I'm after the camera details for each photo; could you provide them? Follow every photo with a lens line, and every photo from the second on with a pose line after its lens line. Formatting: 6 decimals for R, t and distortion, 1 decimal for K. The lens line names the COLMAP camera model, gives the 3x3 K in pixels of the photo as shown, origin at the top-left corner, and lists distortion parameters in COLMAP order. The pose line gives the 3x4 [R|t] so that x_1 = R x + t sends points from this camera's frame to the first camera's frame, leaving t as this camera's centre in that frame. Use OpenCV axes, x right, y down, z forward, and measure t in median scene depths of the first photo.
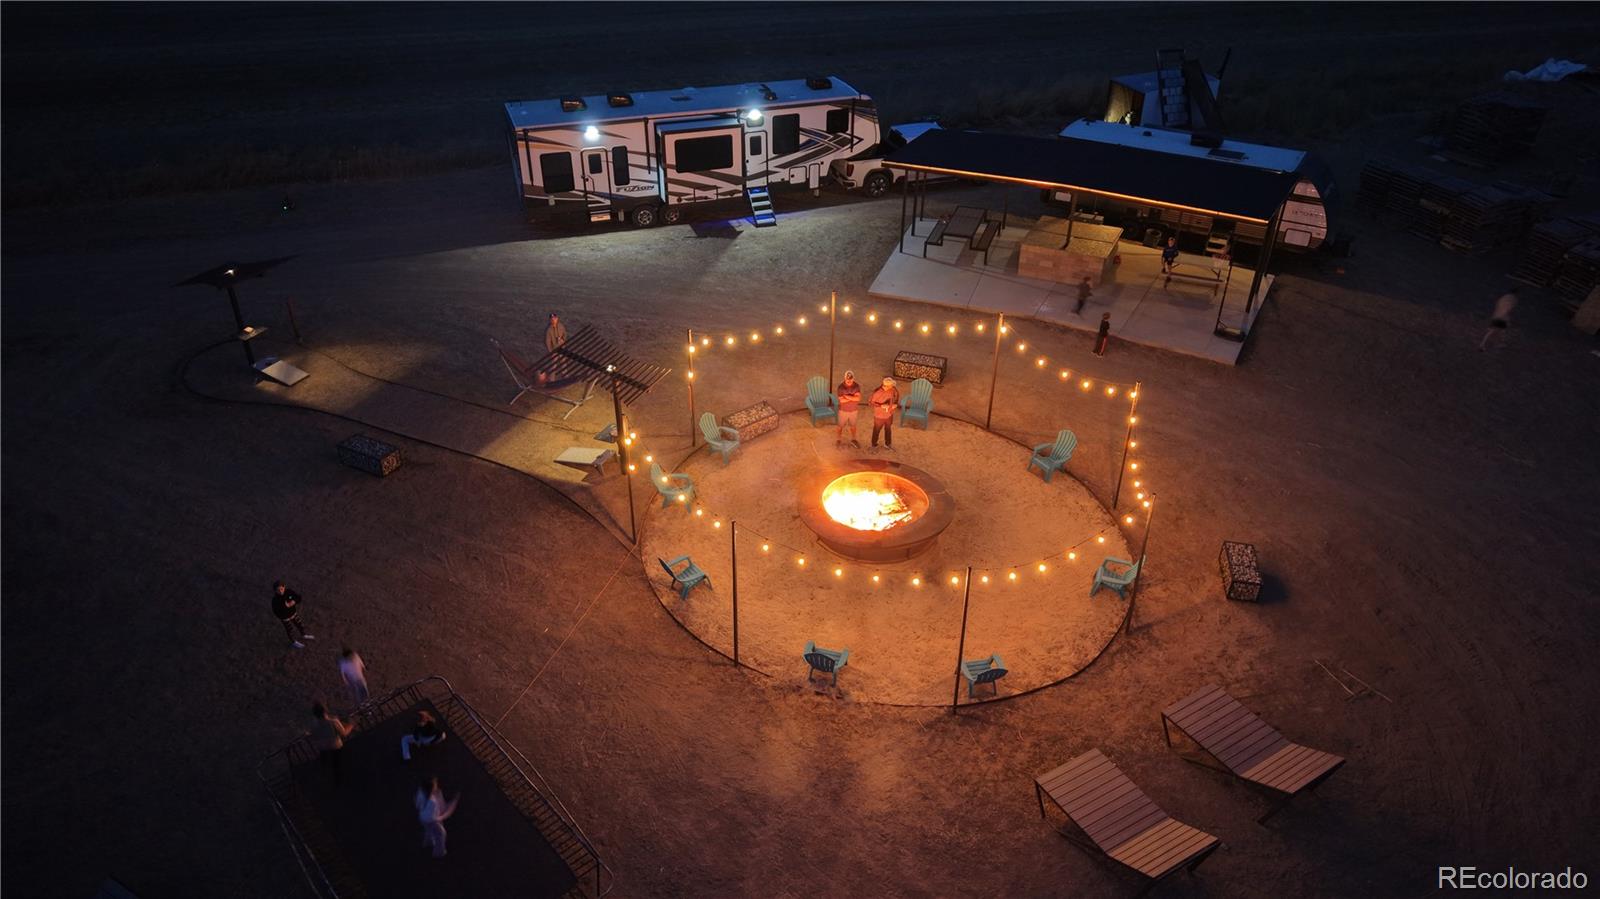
lens RADIAL K [[1062.0, 0, 822.6], [0, 1062.0, 454.0], [0, 0, 1]] dist [0.059281, -0.000419]
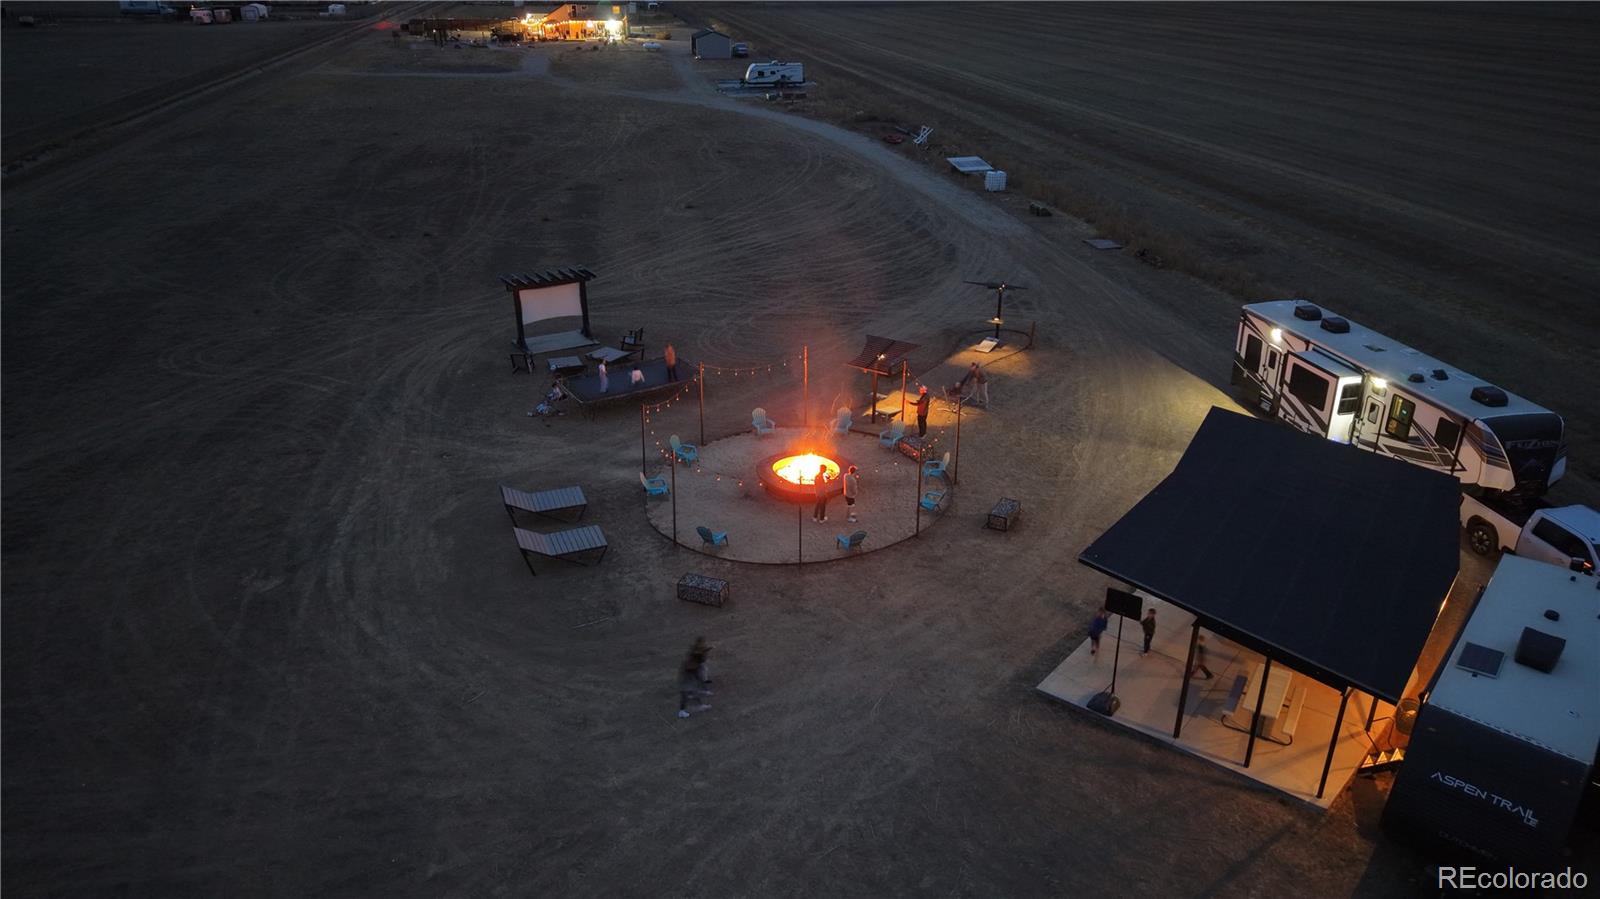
lens RADIAL K [[1062.0, 0, 822.6], [0, 1062.0, 454.0], [0, 0, 1]] dist [0.059281, -0.000419]
pose [[-0.166143, 0.390144, -0.905640, 0.934150], [-0.556906, 0.720798, 0.412682, -0.401596], [0.813789, 0.572920, 0.097518, 0.553973]]
